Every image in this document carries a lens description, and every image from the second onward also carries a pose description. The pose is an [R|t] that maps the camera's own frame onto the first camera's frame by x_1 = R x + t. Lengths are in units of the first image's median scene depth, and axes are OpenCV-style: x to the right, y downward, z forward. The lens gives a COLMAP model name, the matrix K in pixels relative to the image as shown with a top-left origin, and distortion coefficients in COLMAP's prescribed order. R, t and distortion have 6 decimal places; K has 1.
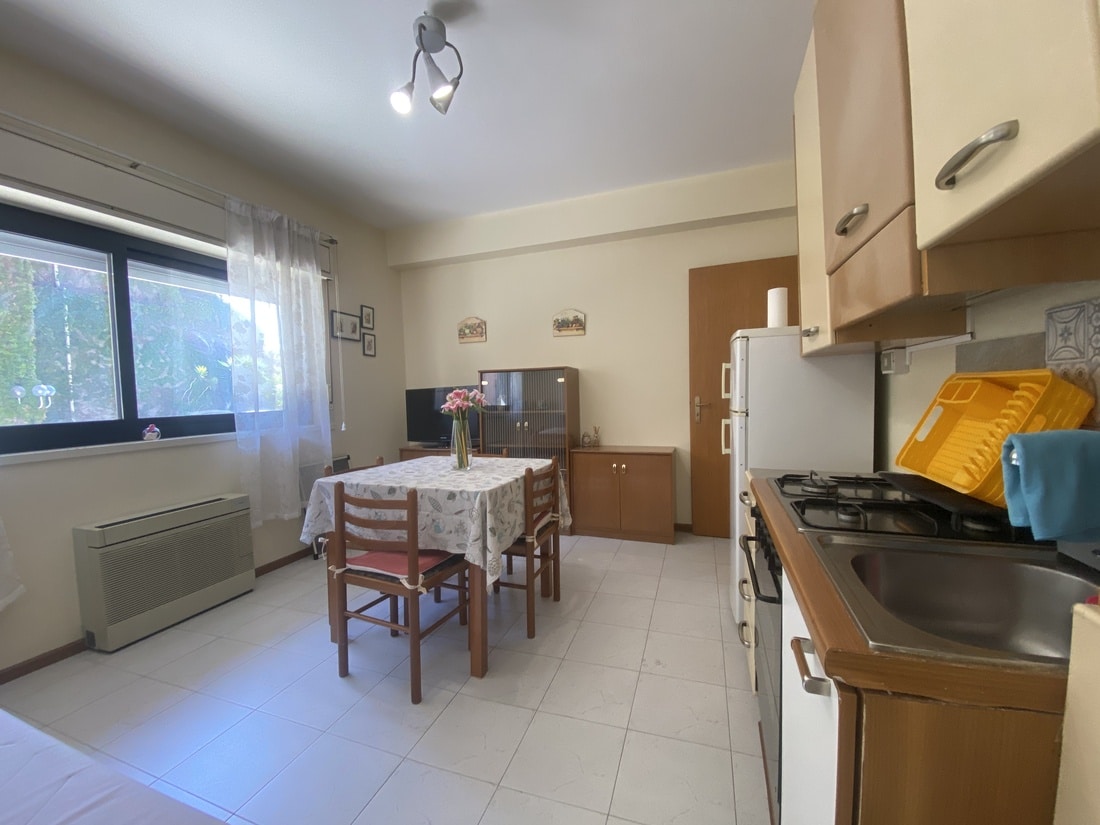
lens RADIAL K [[442.4, 0, 548.5], [0, 442.4, 415.7], [0, 0, 1]] dist [0.048808, -0.042083]
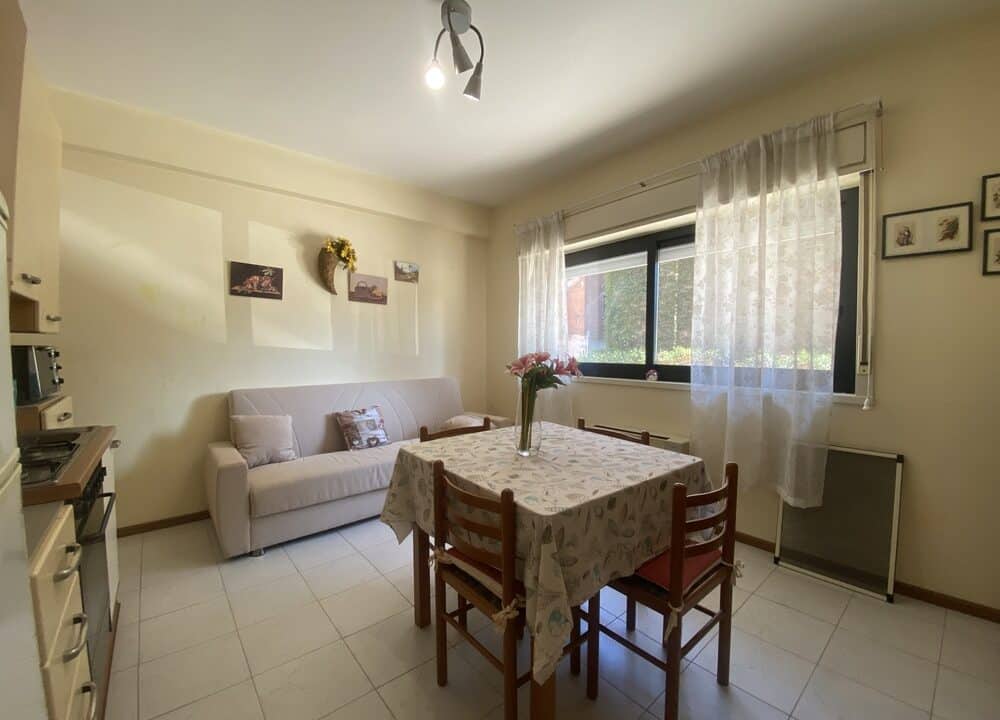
lens RADIAL K [[410.3, 0, 502.4], [0, 410.3, 364.4], [0, 0, 1]] dist [0.028431, -0.028003]
pose [[-0.502942, 0.055127, -0.862560, 0.363492], [-0.035252, 0.995825, 0.084199, -0.072456], [0.863601, 0.072754, -0.498899, 1.050643]]
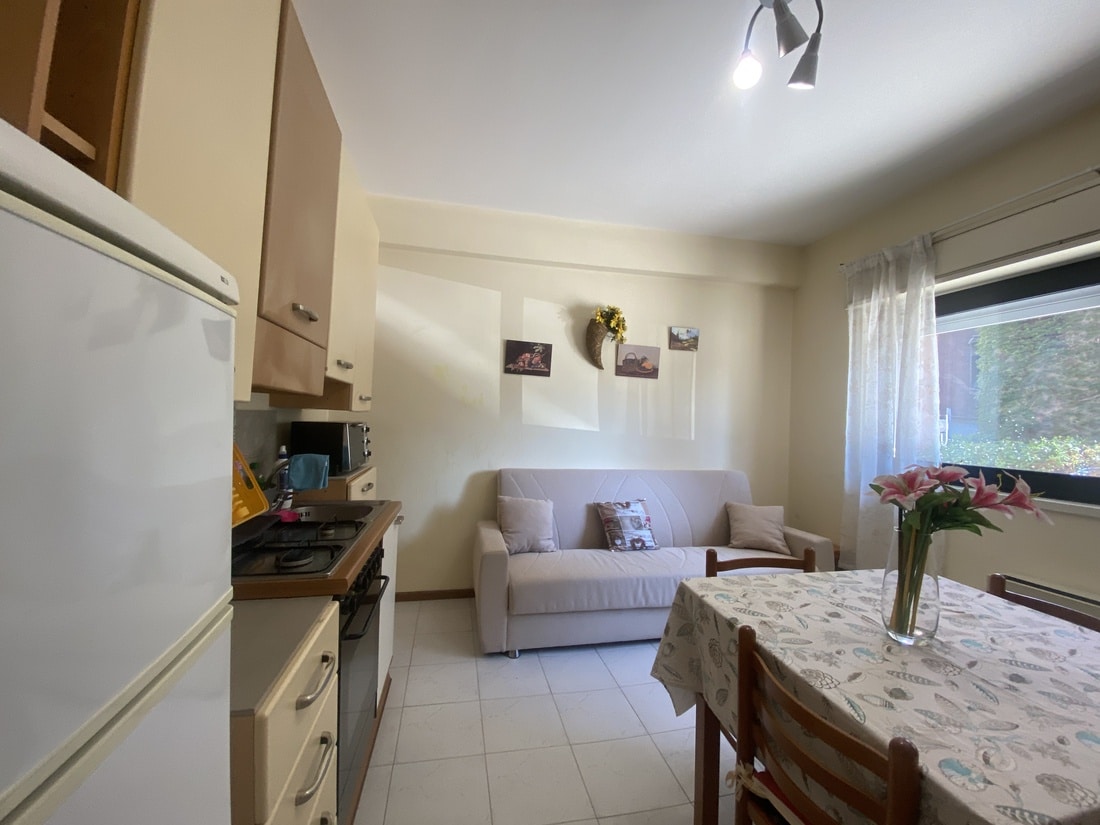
lens RADIAL K [[442.4, 0, 548.5], [0, 442.4, 415.7], [0, 0, 1]] dist [0.048808, -0.042083]
pose [[-0.852599, -0.004977, -0.522542, 0.285433], [-0.037520, 0.997957, 0.051714, -0.090448], [0.521217, 0.063698, -0.851044, 0.936051]]
